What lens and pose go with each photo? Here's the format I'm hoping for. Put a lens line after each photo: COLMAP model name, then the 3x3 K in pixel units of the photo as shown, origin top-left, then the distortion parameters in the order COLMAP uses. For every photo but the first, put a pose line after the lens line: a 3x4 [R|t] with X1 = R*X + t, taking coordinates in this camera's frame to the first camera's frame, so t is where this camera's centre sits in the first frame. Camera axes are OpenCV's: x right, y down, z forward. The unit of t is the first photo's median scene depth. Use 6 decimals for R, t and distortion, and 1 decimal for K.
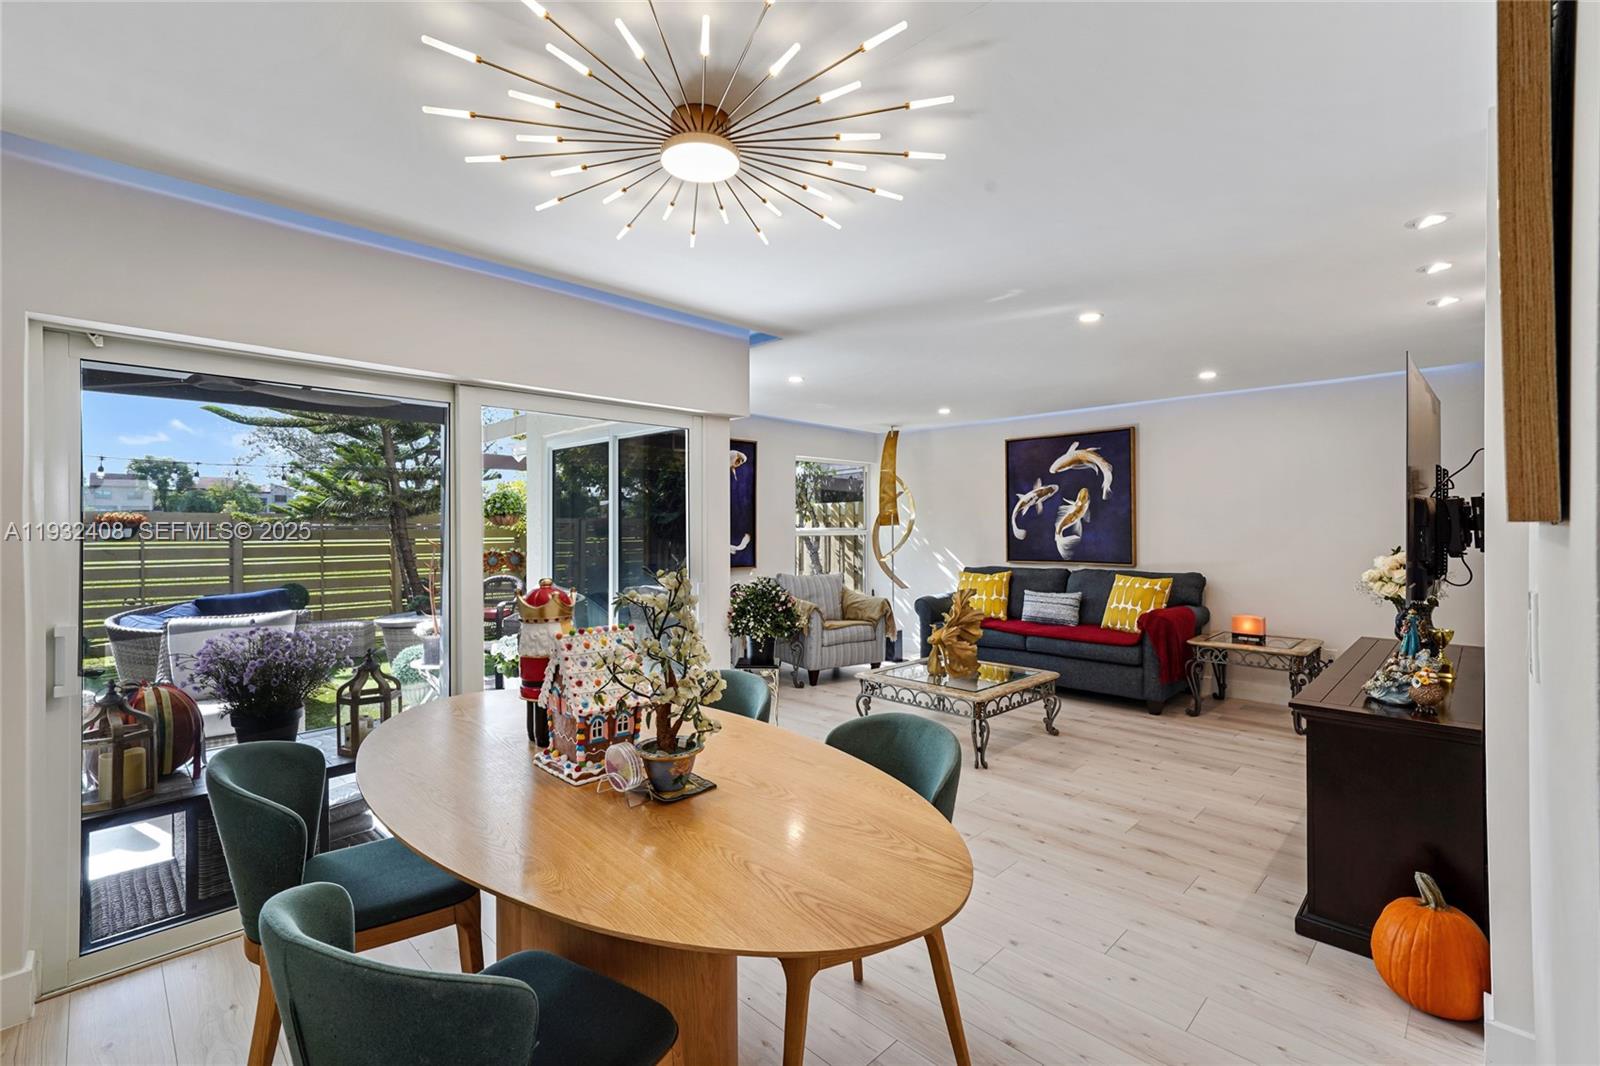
lens RADIAL K [[706.0, 0, 802.7], [0, 706.0, 530.1], [0, 0, 1]] dist [0.002816, 0.000495]
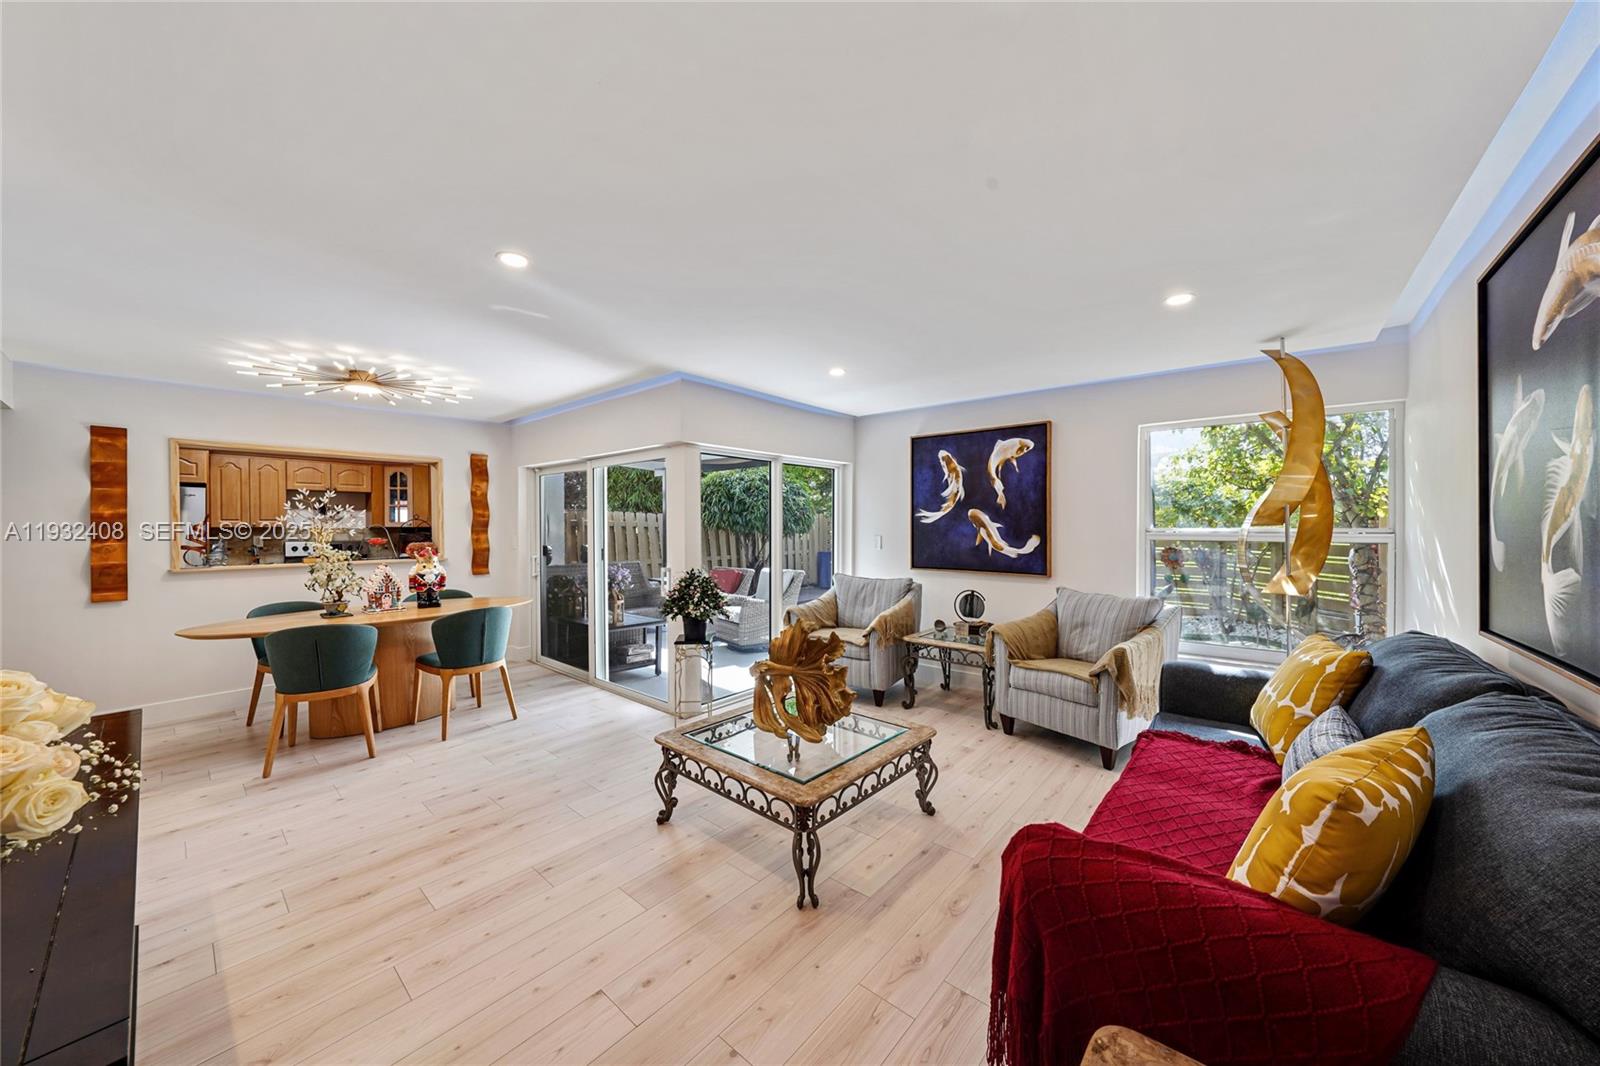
lens RADIAL K [[555.7, 0, 799.0], [0, 555.7, 524.8], [0, 0, 1]] dist [-0.008281, 0.000170]
pose [[0.068196, 0.005777, -0.997655, 0.609137], [-0.002957, 0.999980, 0.005588, -0.010373], [0.997668, 0.002569, 0.068212, 0.745772]]
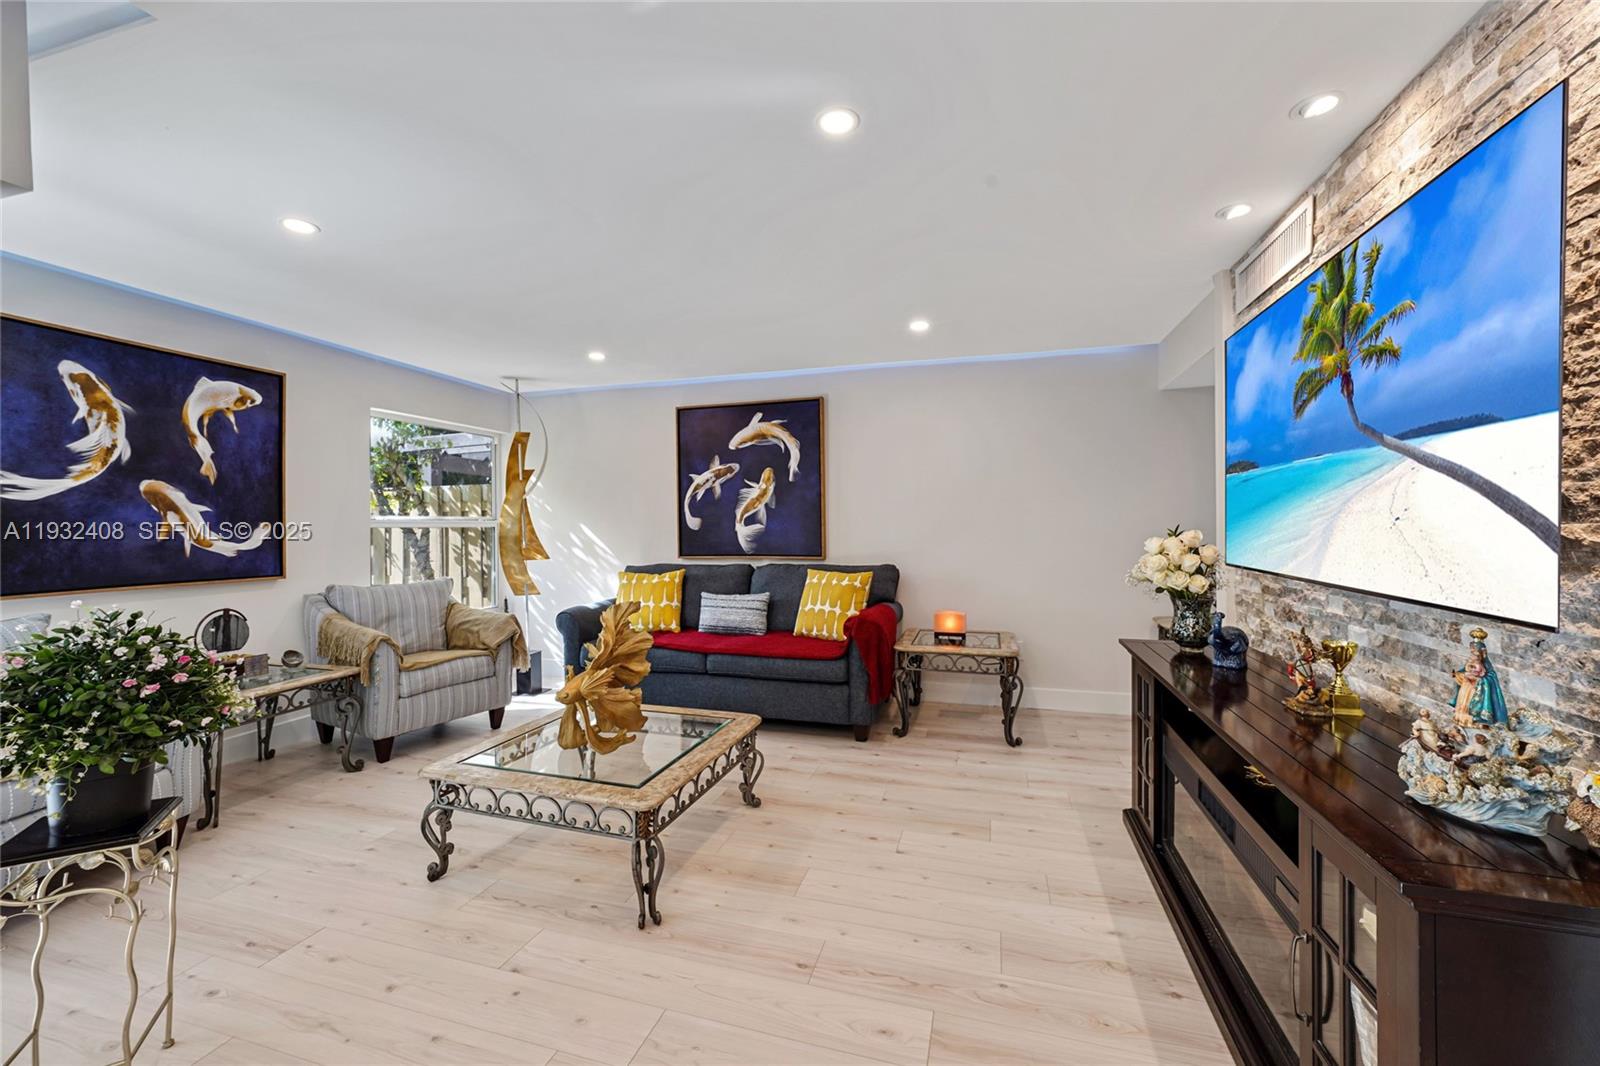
lens RADIAL K [[629.2, 0, 803.7], [0, 629.2, 529.1], [0, 0, 1]] dist [-0.013253, 0.005465]
pose [[0.881168, -0.004619, 0.472780, 0.084343], [0.005123, 0.999987, 0.000223, 0.014353], [-0.472775, 0.002226, 0.881180, 0.335428]]
